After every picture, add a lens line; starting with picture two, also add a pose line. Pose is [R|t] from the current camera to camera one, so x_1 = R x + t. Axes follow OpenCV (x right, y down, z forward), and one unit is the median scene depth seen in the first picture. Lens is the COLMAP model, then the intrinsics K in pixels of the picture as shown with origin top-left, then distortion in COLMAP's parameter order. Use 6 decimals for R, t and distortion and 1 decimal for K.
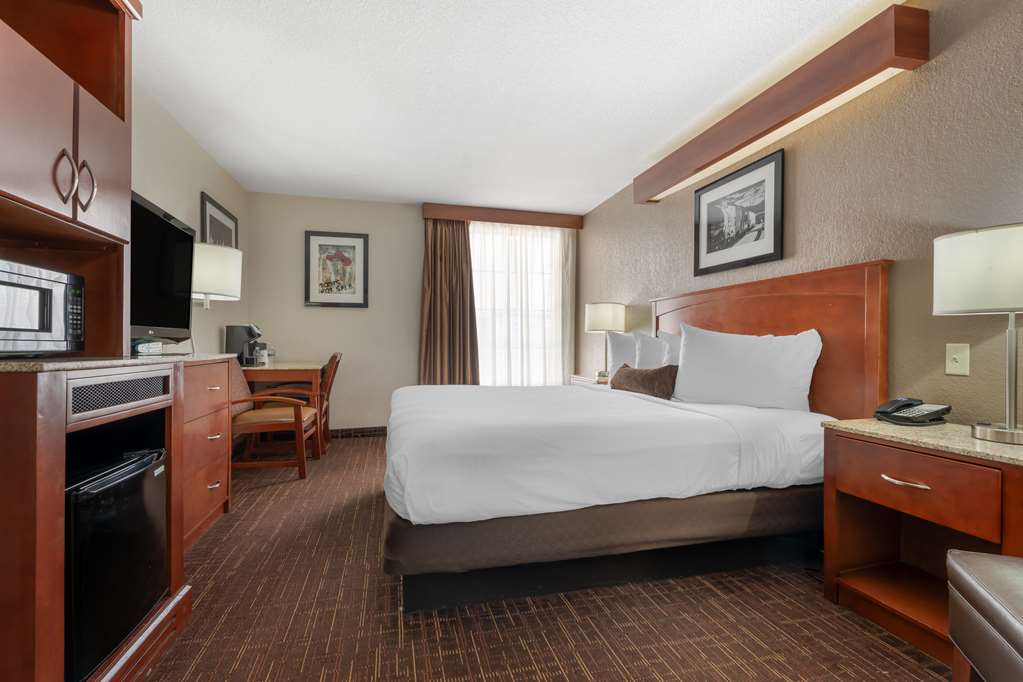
lens RADIAL K [[466.7, 0, 509.9], [0, 466.7, 342.0], [0, 0, 1]] dist [0.004451, 0.000299]
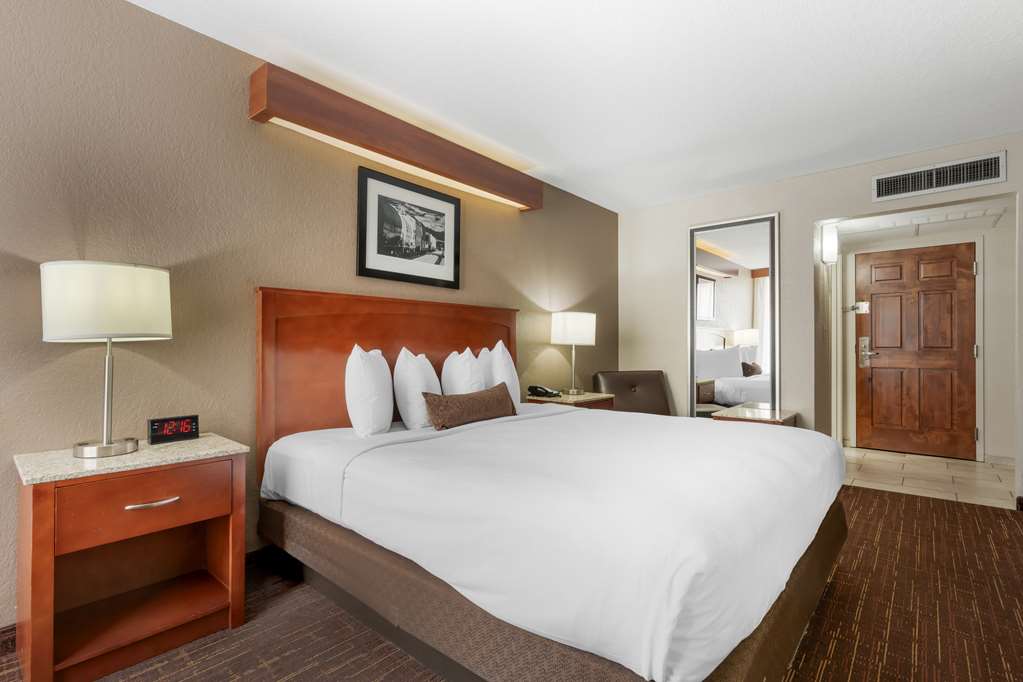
lens RADIAL K [[500.5, 0, 512.7], [0, 500.5, 338.0], [0, 0, 1]] dist [-0.004720, 0.000463]
pose [[-0.593880, 0.015032, 0.804413, -0.455495], [0.002680, 0.999857, -0.016706, -0.023355], [-0.804549, -0.007765, -0.593835, 1.385298]]
